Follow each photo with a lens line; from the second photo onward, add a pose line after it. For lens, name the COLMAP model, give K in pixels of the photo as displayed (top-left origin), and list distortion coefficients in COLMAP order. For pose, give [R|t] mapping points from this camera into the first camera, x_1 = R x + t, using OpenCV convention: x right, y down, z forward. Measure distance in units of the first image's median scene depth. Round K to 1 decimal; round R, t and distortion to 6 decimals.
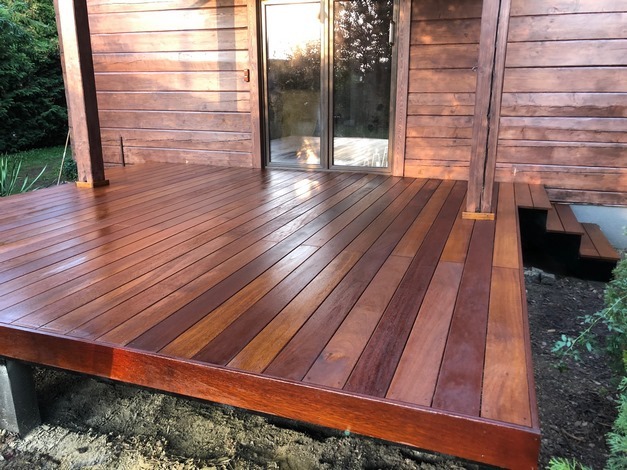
lens RADIAL K [[511.5, 0, 319.9], [0, 511.5, 222.2], [0, 0, 1]] dist [0.042179, -0.046431]
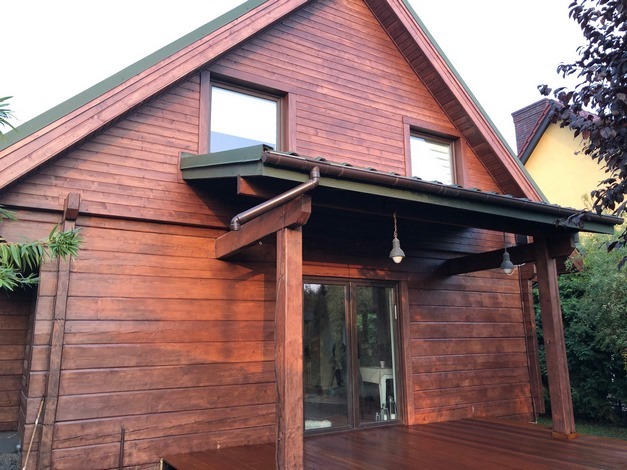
lens RADIAL K [[511.5, 0, 317.0], [0, 511.5, 233.3], [0, 0, 1]] dist [0.042179, -0.046431]
pose [[0.633105, 0.146734, 0.760031, -1.048011], [0.208809, 0.913095, -0.350223, -0.132422], [-0.745370, 0.380430, 0.547446, 0.346920]]
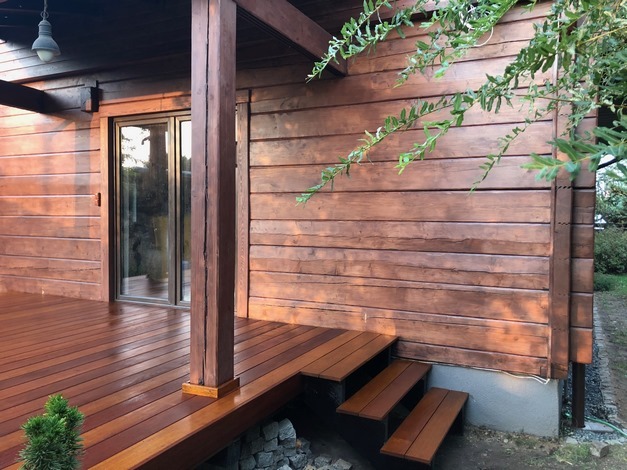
lens RADIAL K [[511.5, 0, 318.5], [0, 511.5, 222.3], [0, 0, 1]] dist [0.042179, -0.046431]
pose [[0.993471, 0.007015, -0.113870, 0.390564], [-0.032941, 0.973234, -0.227444, -0.058736], [0.109226, 0.229710, 0.967111, 0.194639]]
